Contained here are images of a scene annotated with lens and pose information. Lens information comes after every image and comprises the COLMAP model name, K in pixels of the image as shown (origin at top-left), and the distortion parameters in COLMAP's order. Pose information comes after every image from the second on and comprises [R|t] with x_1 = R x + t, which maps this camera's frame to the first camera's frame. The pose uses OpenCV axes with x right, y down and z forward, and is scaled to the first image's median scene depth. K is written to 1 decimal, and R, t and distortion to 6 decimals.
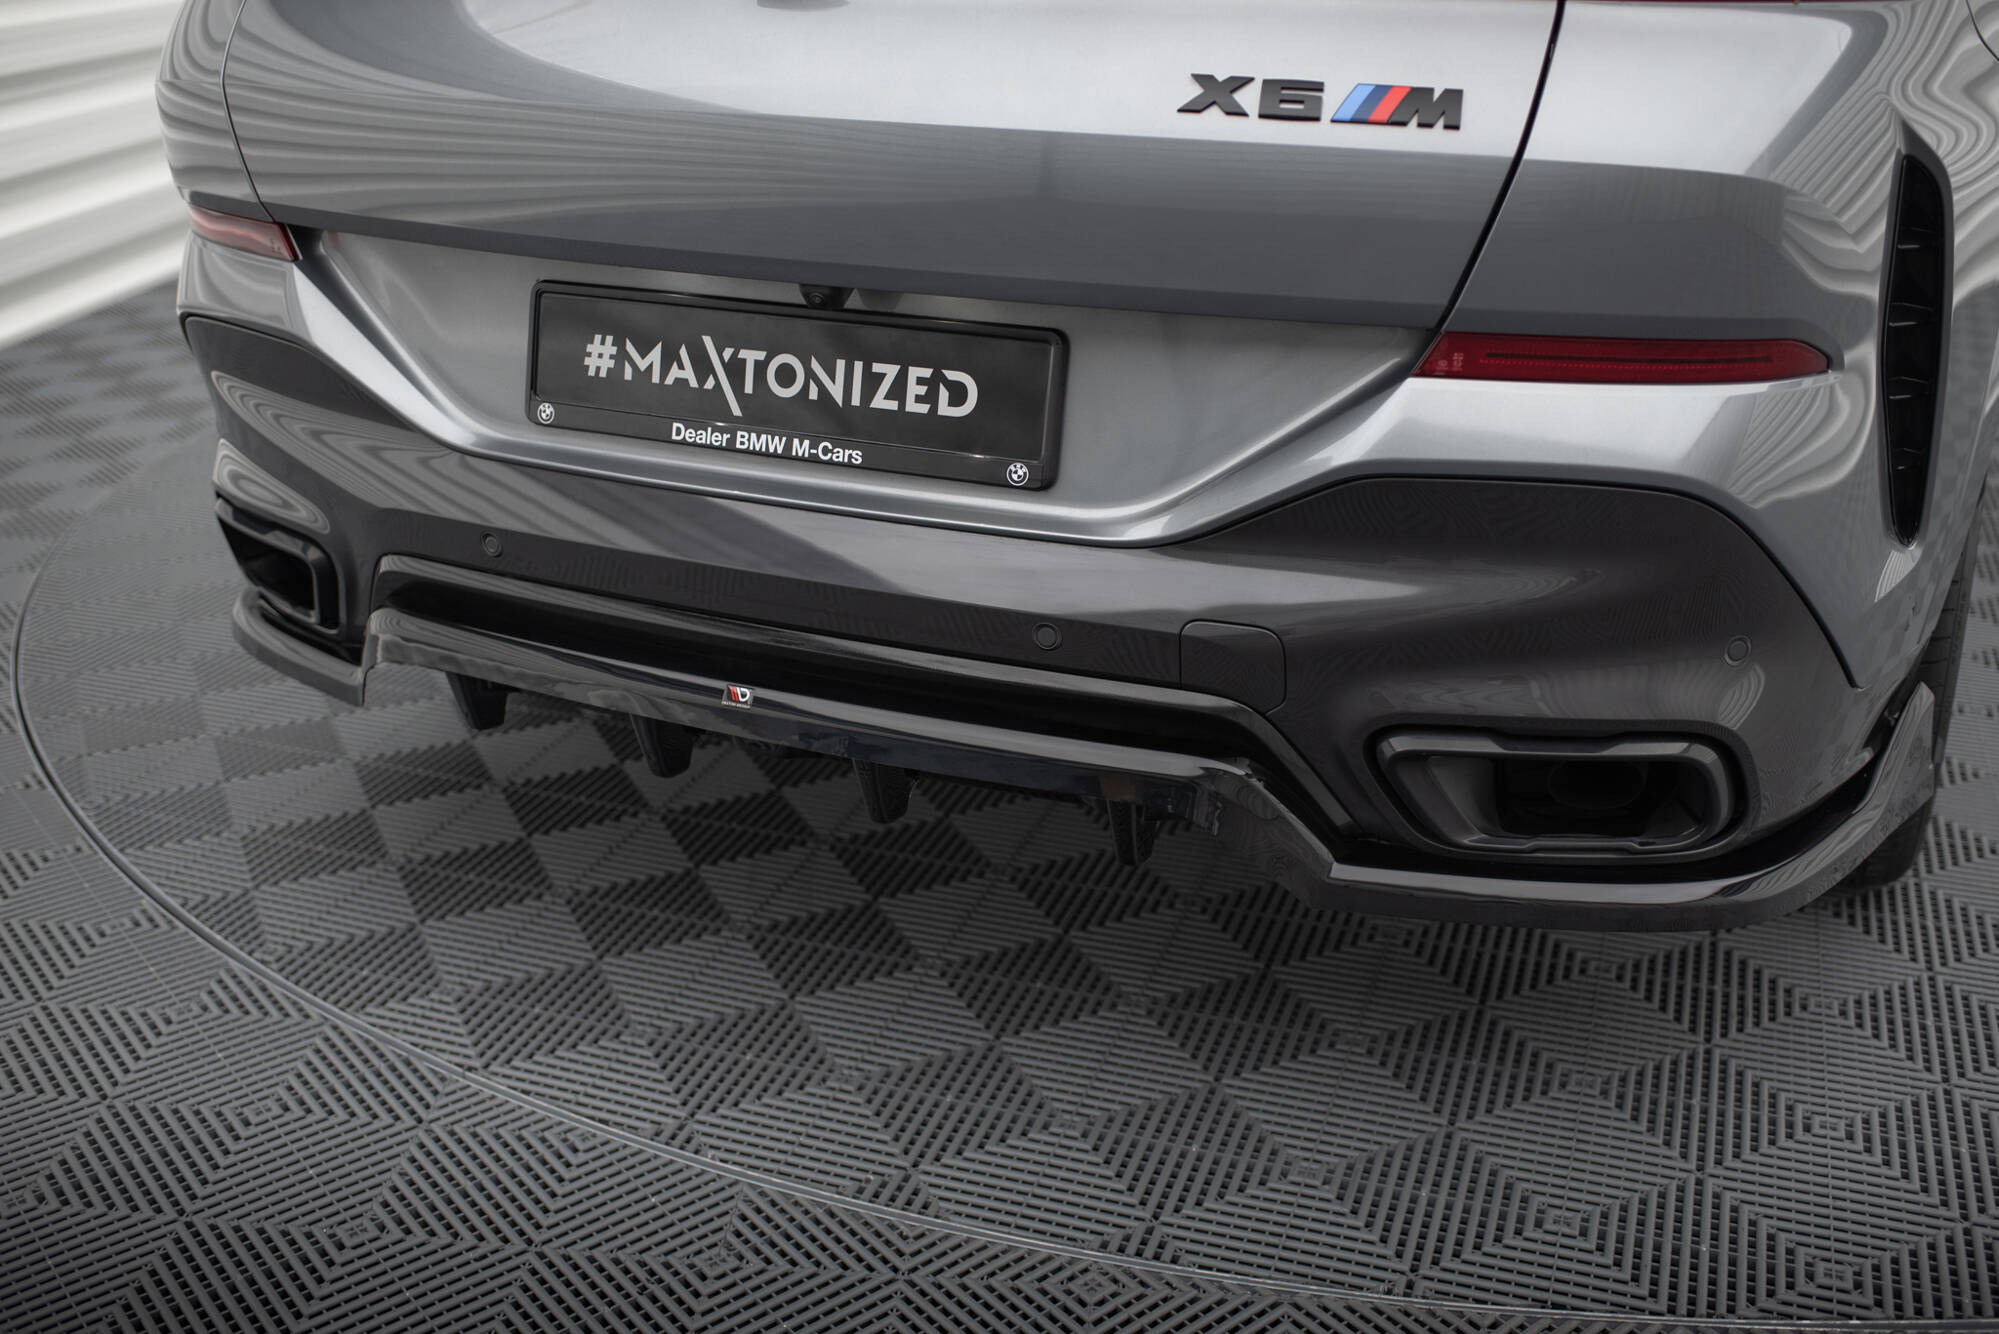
lens RADIAL K [[2064.1, 0, 1037.8], [0, 2064.1, 664.4], [0, 0, 1]] dist [-0.132798, 0.205226]
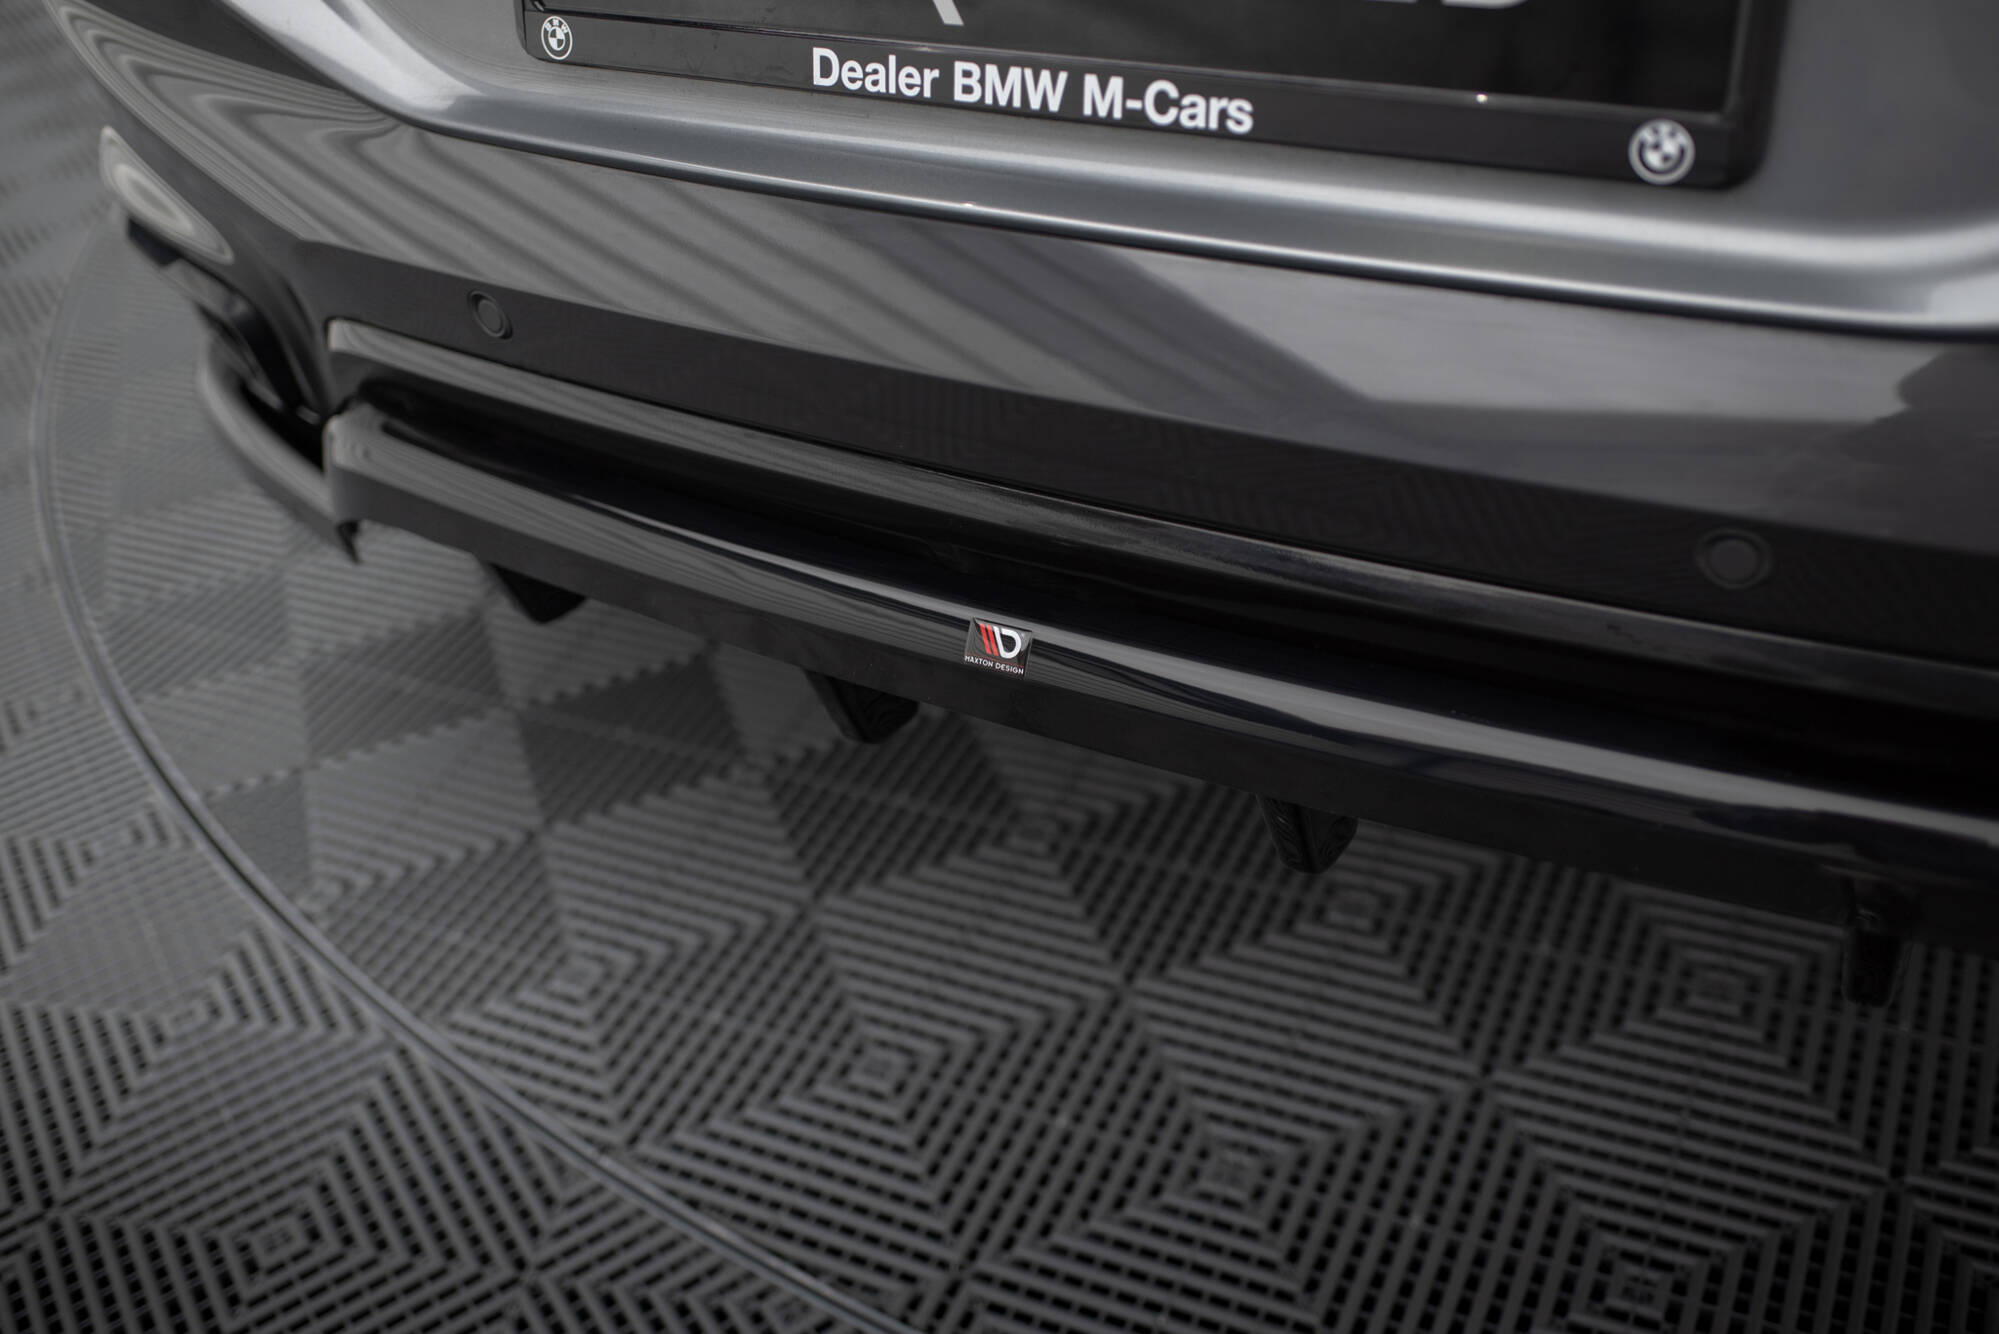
lens RADIAL K [[2064.1, 0, 1037.8], [0, 2064.1, 664.4], [0, 0, 1]] dist [-0.132798, 0.205226]
pose [[0.988300, -0.025726, -0.150336, -0.062087], [0.061254, 0.969638, 0.236750, -0.084239], [0.139681, -0.243189, 0.959869, 0.514901]]
